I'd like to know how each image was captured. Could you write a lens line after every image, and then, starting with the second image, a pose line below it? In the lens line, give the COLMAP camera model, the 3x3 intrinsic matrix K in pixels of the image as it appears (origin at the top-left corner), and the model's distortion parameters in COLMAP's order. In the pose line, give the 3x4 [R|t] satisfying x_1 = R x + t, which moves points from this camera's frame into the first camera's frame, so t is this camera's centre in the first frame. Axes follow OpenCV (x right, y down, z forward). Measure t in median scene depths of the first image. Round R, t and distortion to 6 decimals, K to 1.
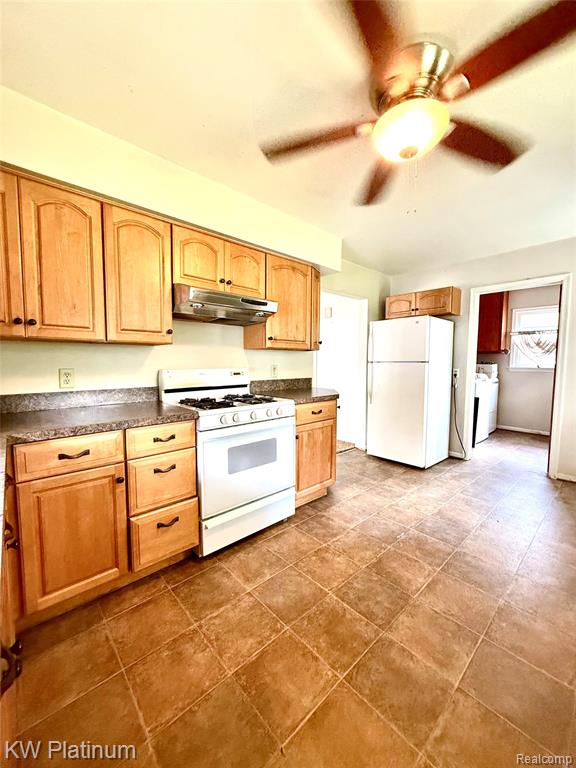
lens RADIAL K [[305.1, 0, 288.0], [0, 305.1, 384.0], [0, 0, 1]] dist [0.001070, 0.000084]
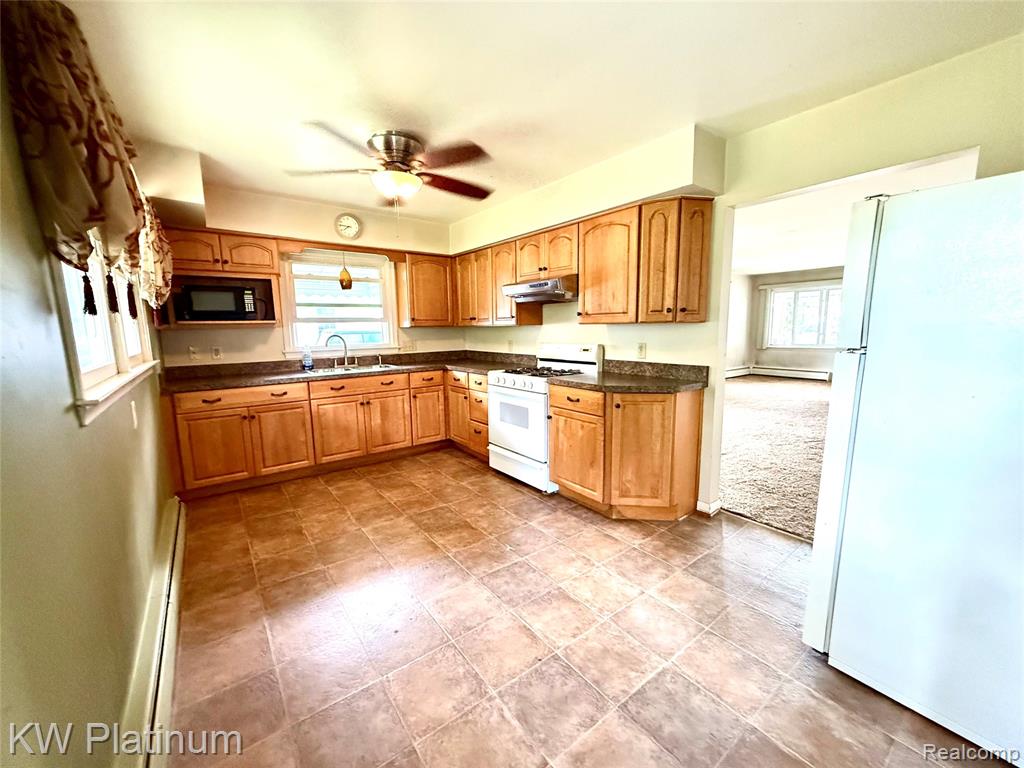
lens RADIAL K [[406.8, 0, 511.8], [0, 406.8, 390.0], [0, 0, 1]] dist [0.001070, 0.000084]
pose [[-0.095031, 0.147035, -0.984556, 1.406399], [-0.063502, 0.986122, 0.153398, -0.112074], [0.993447, 0.077099, -0.084375, 1.054581]]
